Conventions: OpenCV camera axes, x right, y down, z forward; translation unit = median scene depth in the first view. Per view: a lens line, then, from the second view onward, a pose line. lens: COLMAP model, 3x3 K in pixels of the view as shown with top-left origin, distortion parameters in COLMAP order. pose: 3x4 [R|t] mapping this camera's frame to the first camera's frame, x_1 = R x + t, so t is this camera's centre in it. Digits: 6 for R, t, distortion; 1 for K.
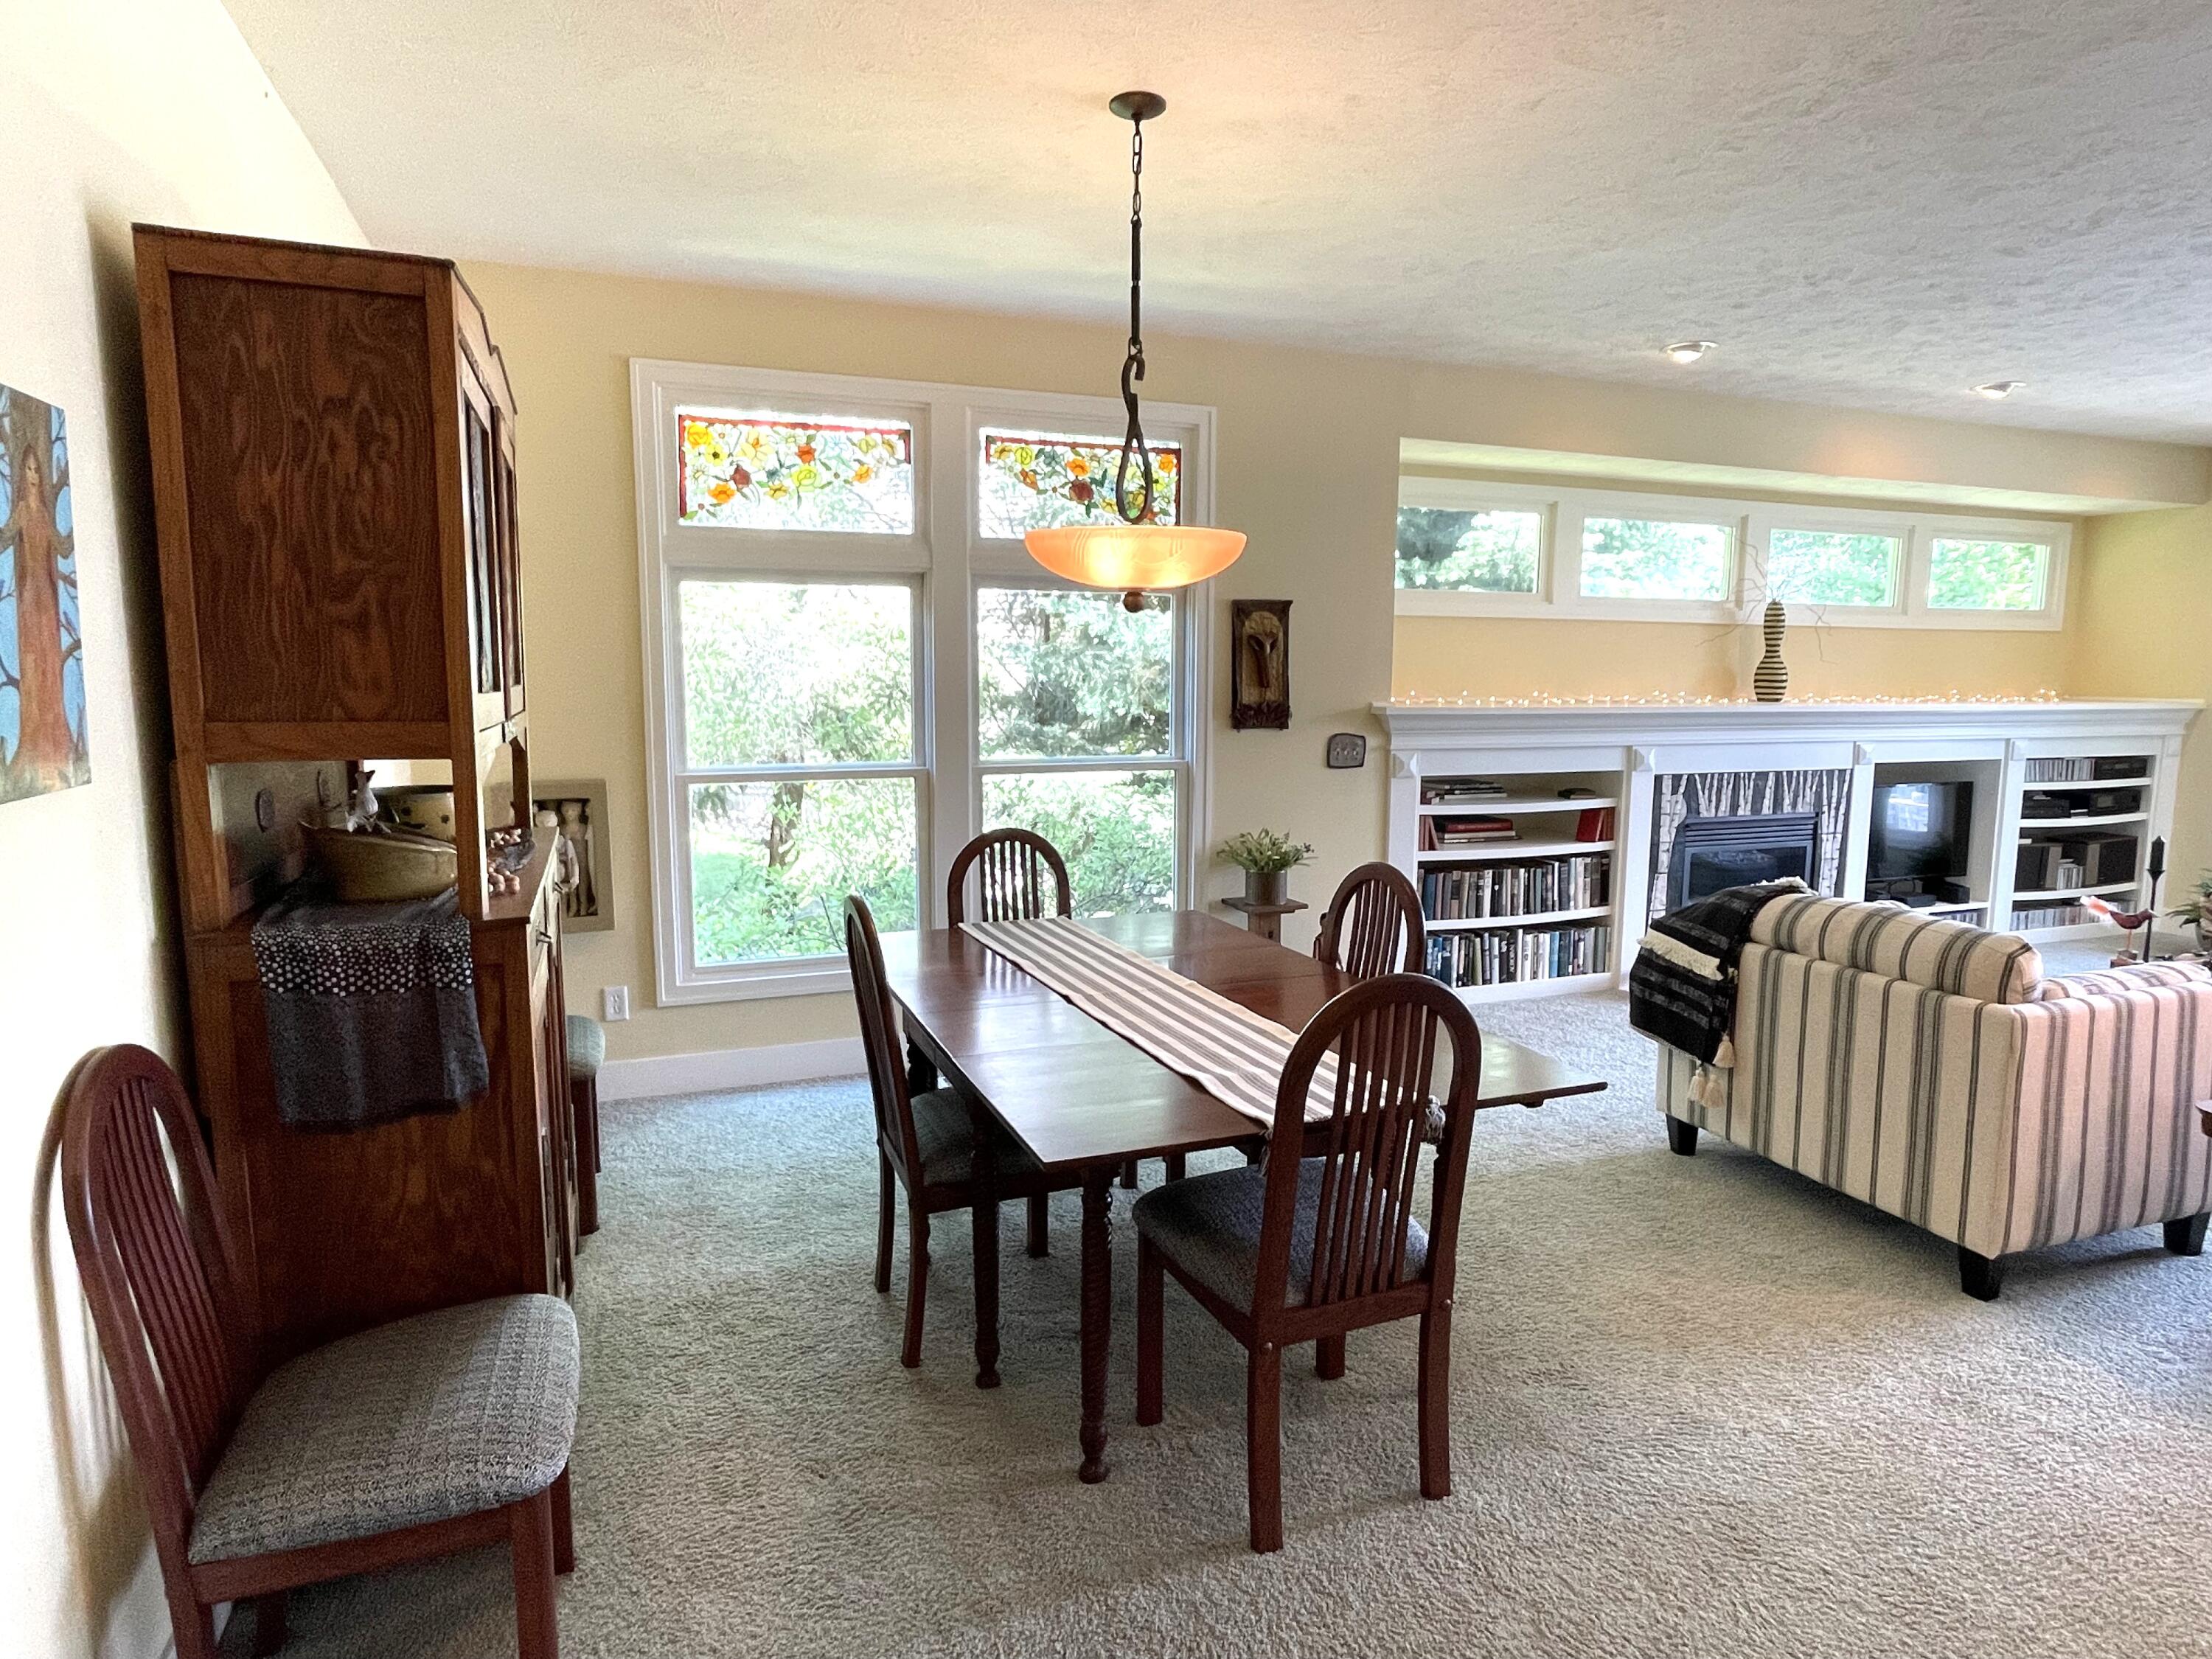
lens RADIAL K [[1255.4, 0, 1110.7], [0, 1255.4, 827.5], [0, 0, 1]] dist [-0.001719, -0.001348]
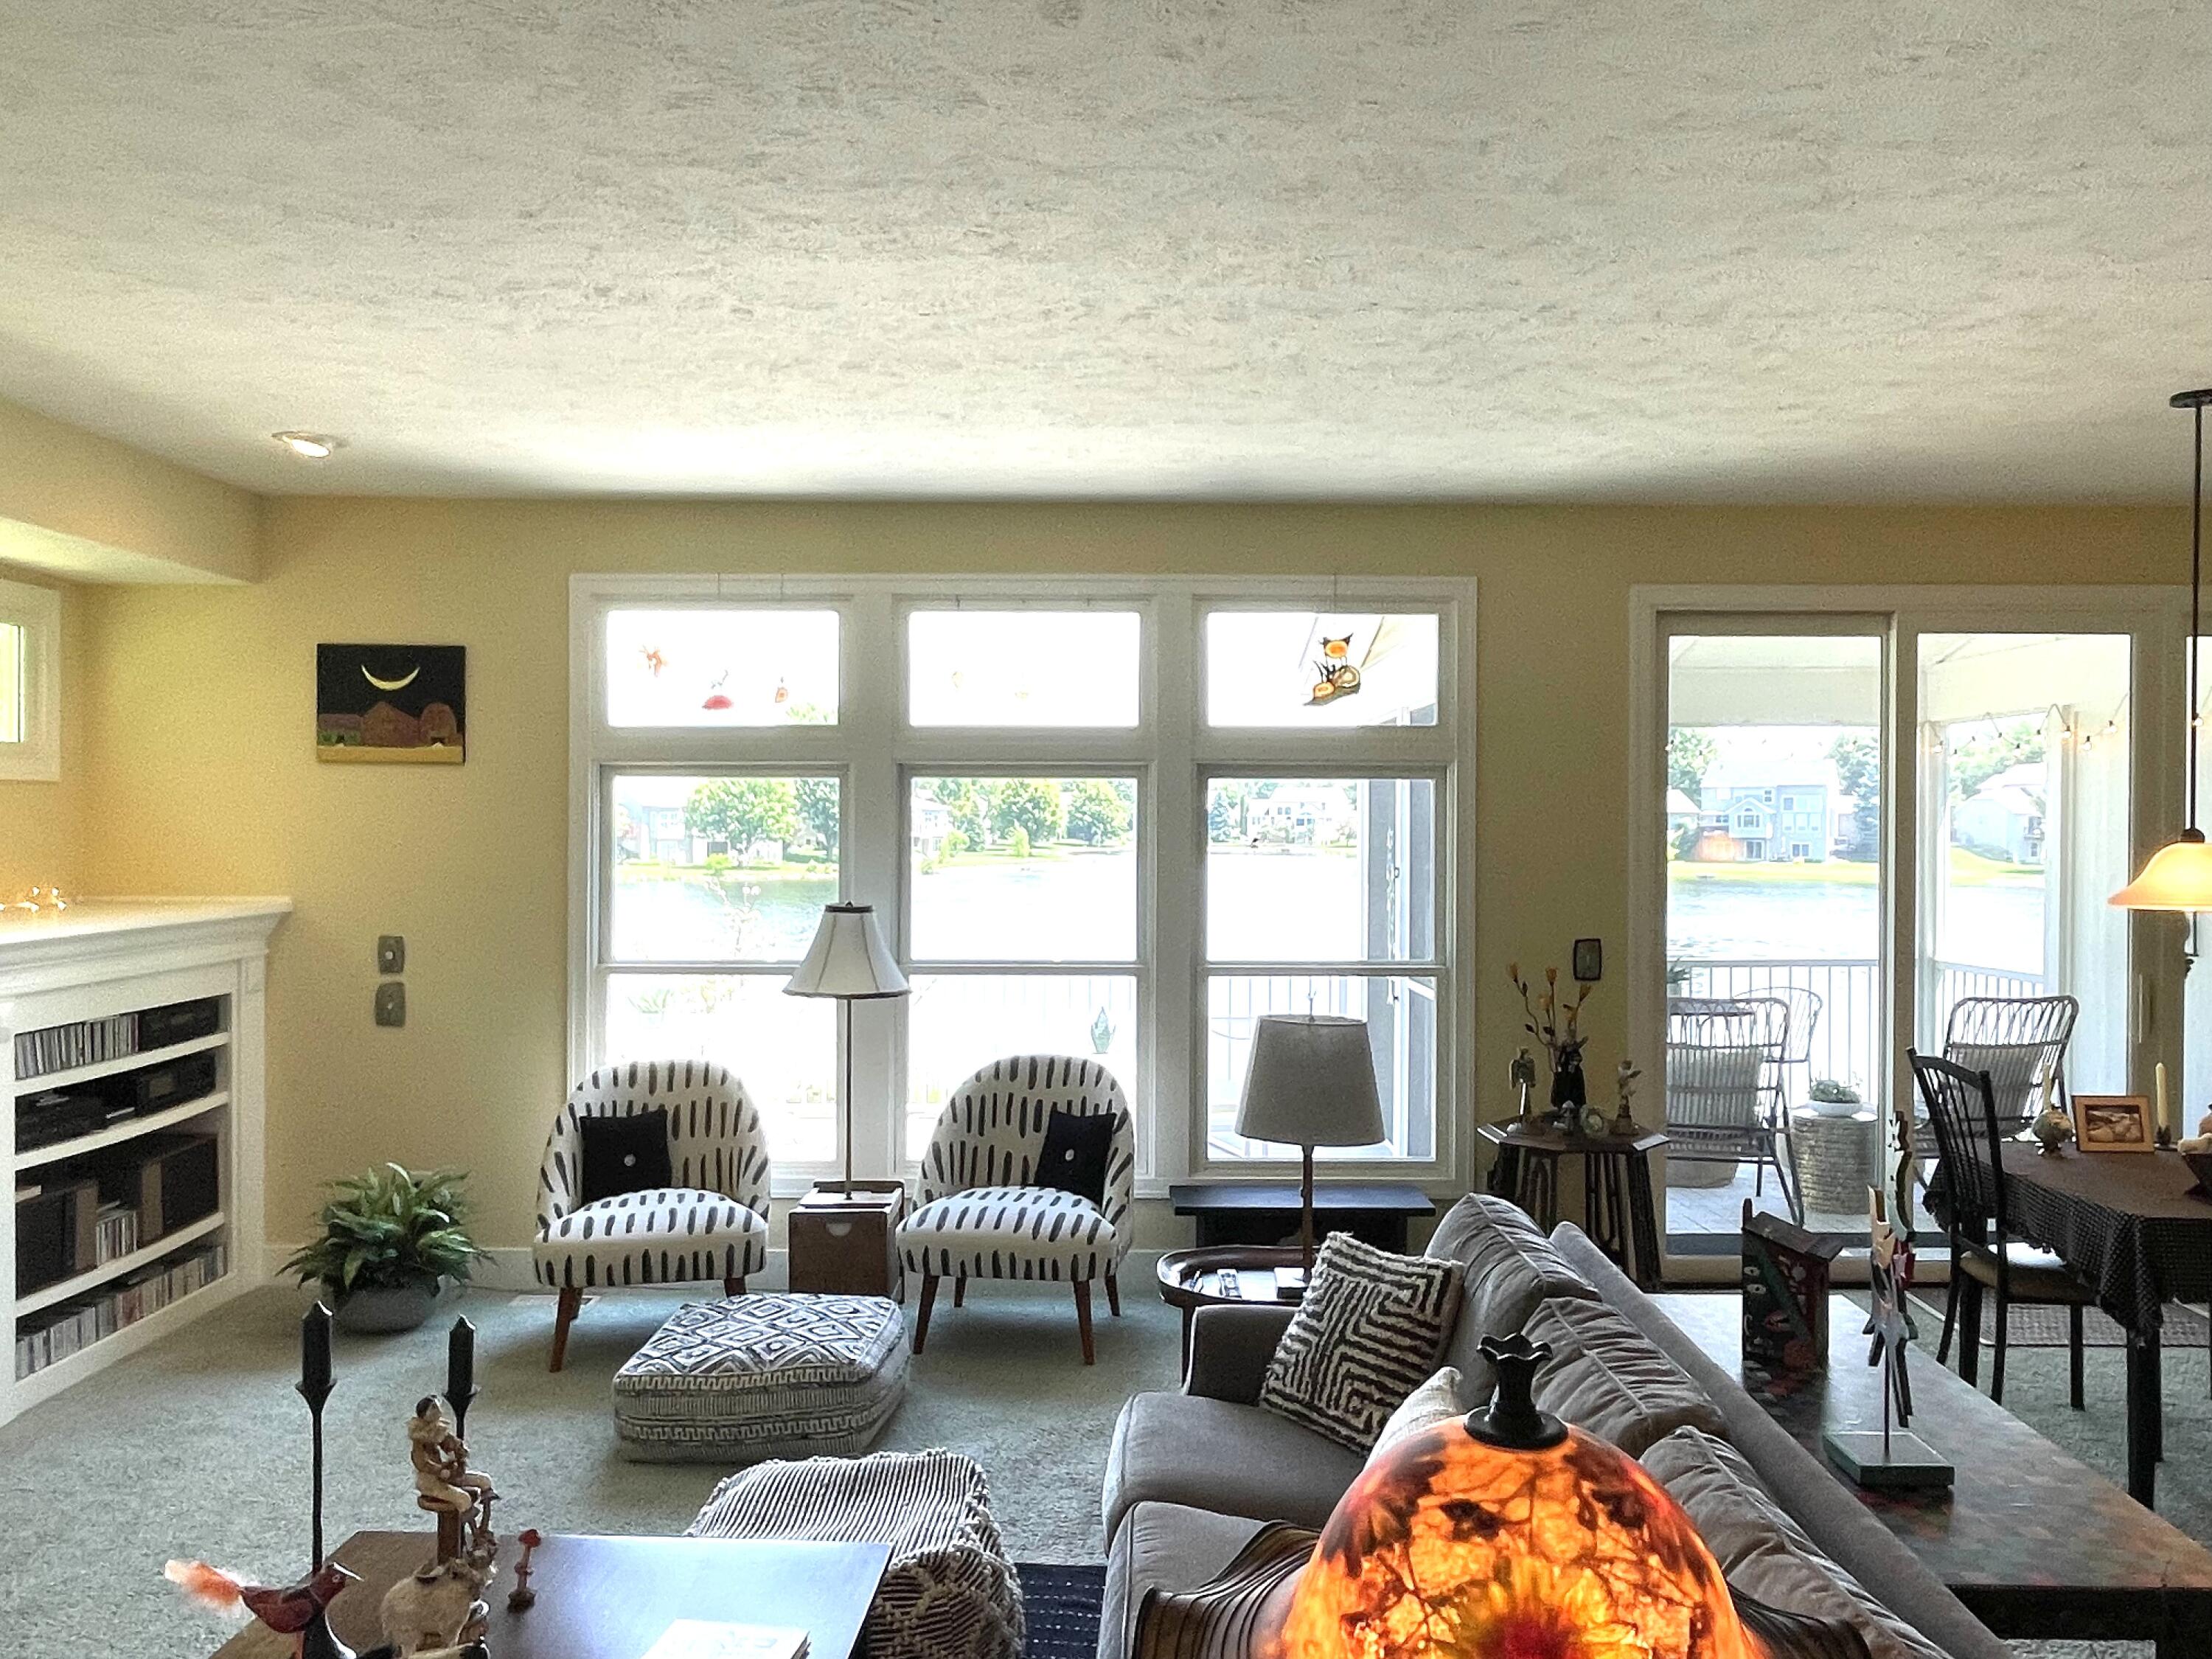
lens RADIAL K [[1658.6, 0, 1112.1], [0, 1658.6, 840.6], [0, 0, 1]] dist [0.003313, 0.000026]
pose [[0.354538, -0.014421, 0.934930, 0.302413], [0.113017, 0.993211, -0.027538, -0.073762], [-0.928186, 0.115426, 0.353761, 0.397073]]
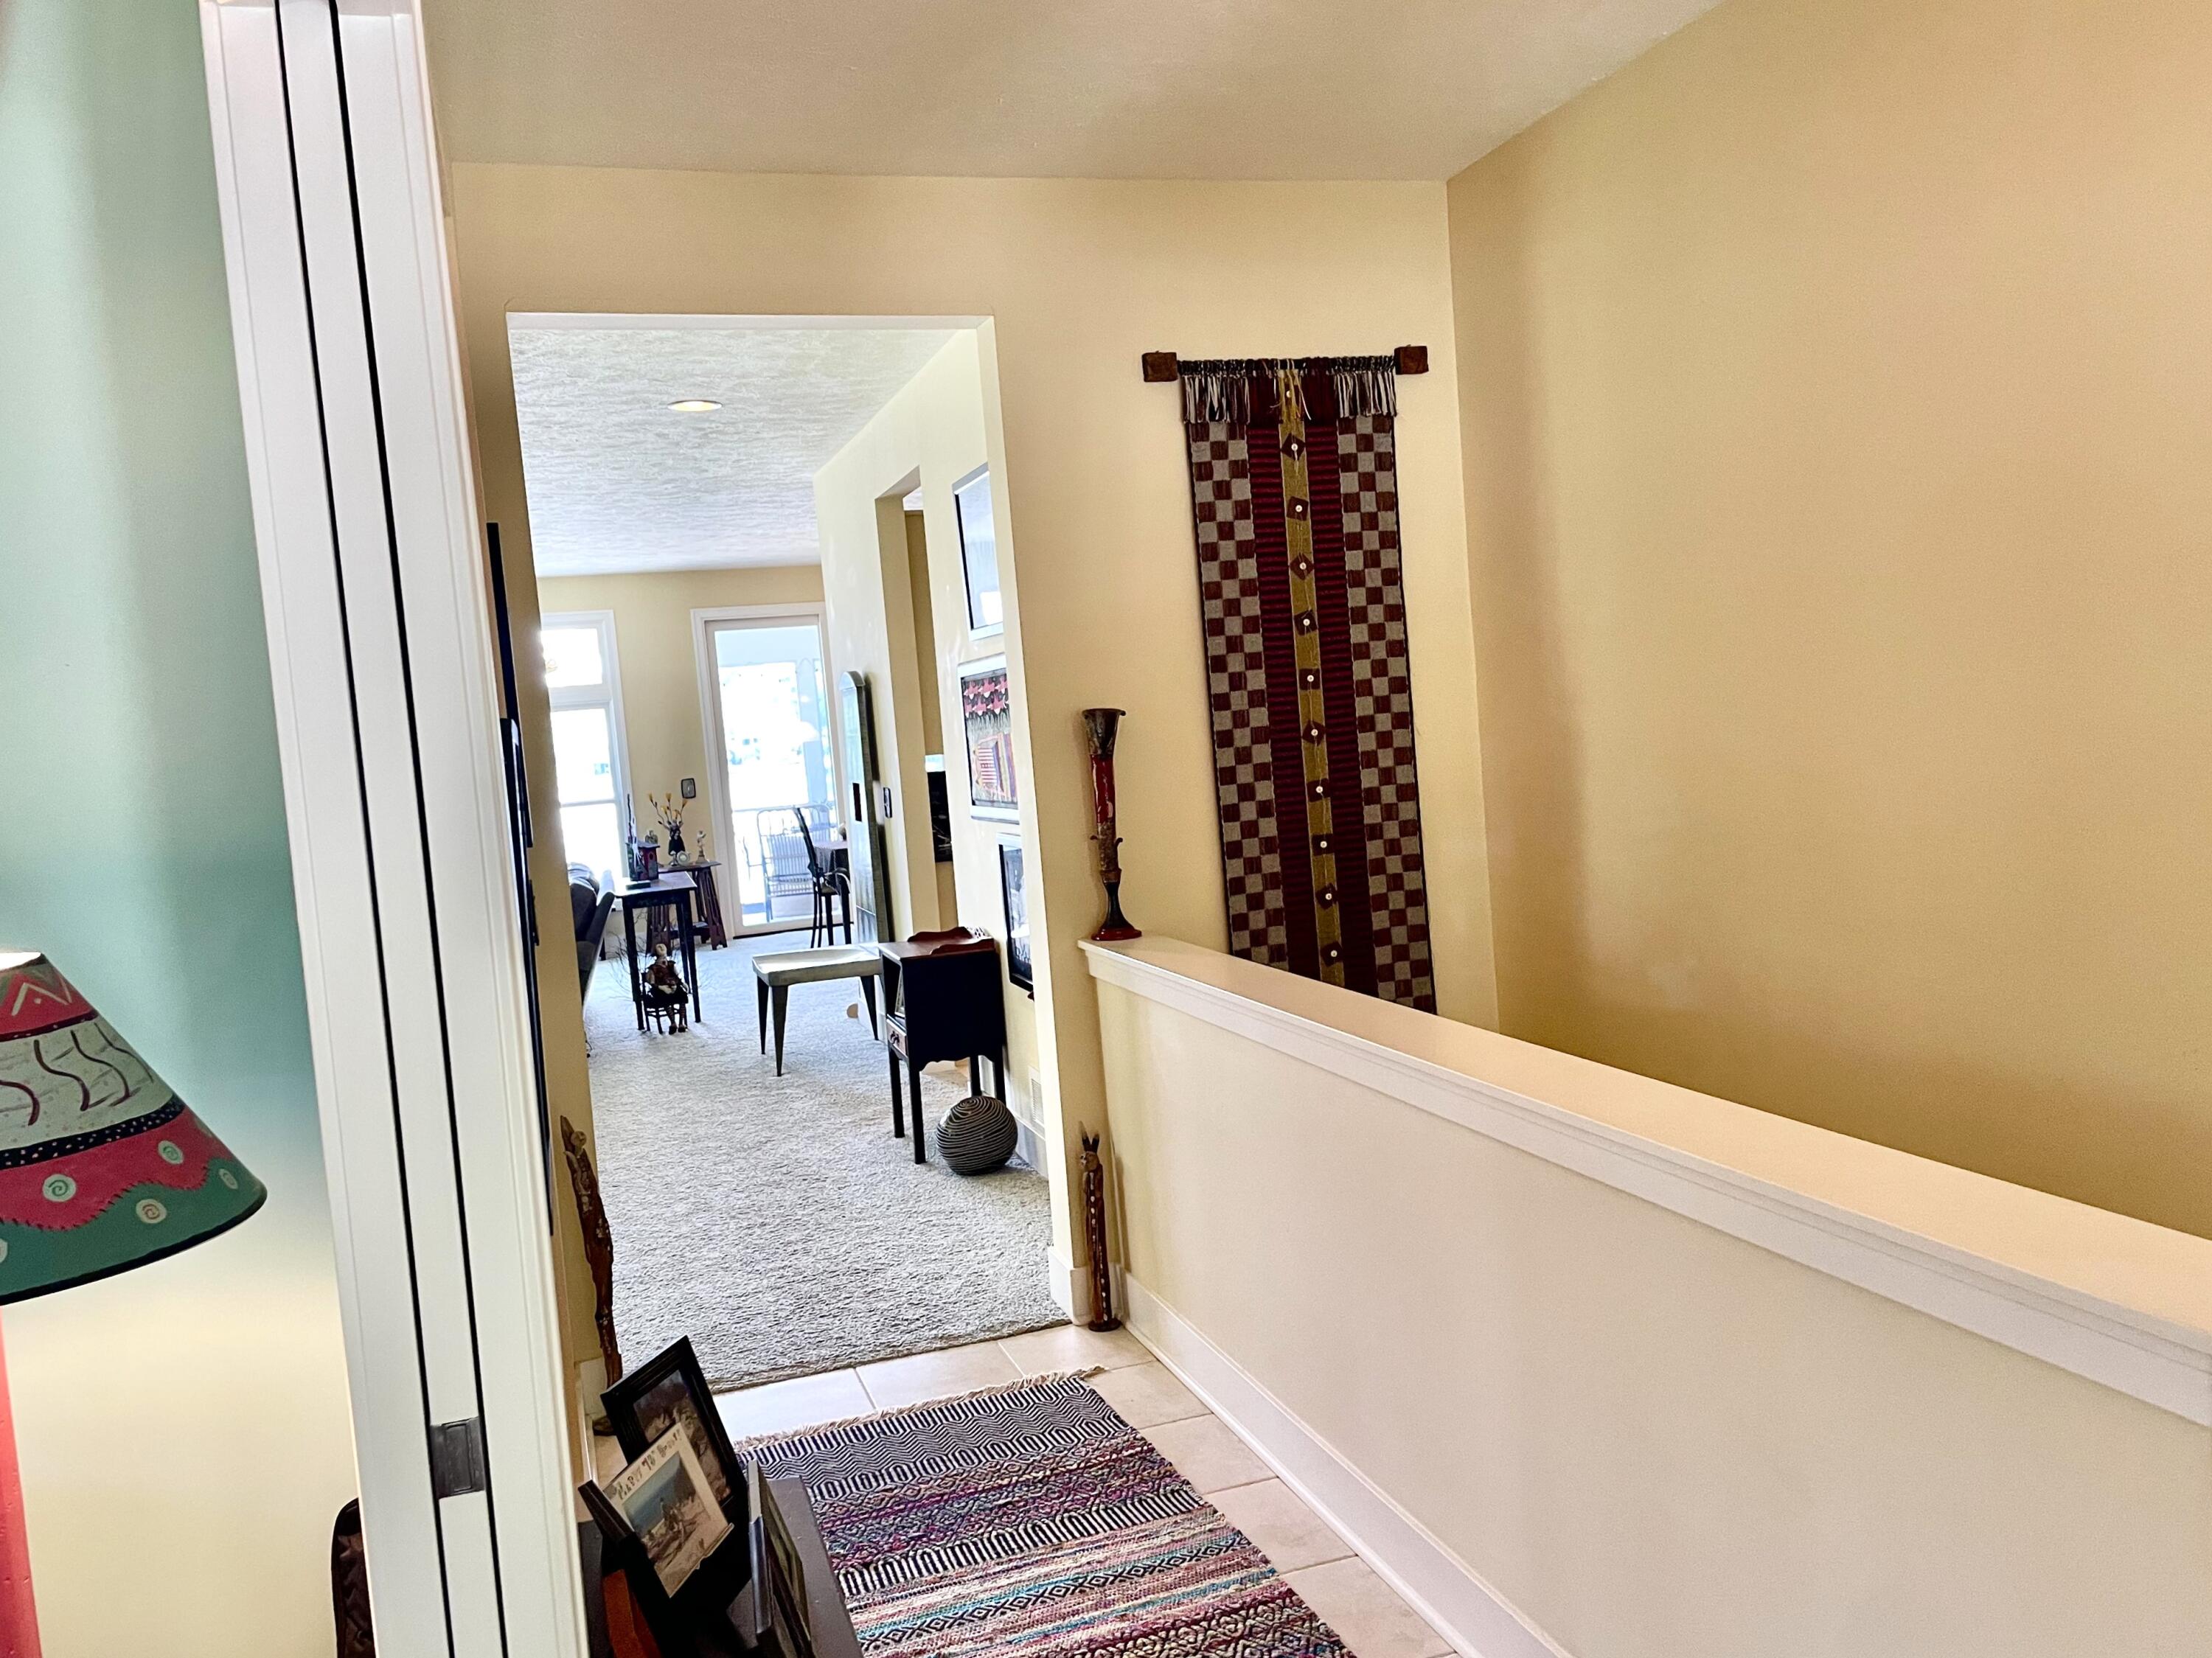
lens RADIAL K [[1680.0, 0, 1119.2], [0, 1680.0, 821.6], [0, 0, 1]] dist [0.049125, -0.005470]
pose [[0.041898, -0.073211, 0.996436, -0.758983], [0.204543, 0.976817, 0.063169, 0.018557], [-0.977961, 0.201167, 0.055901, -0.143455]]
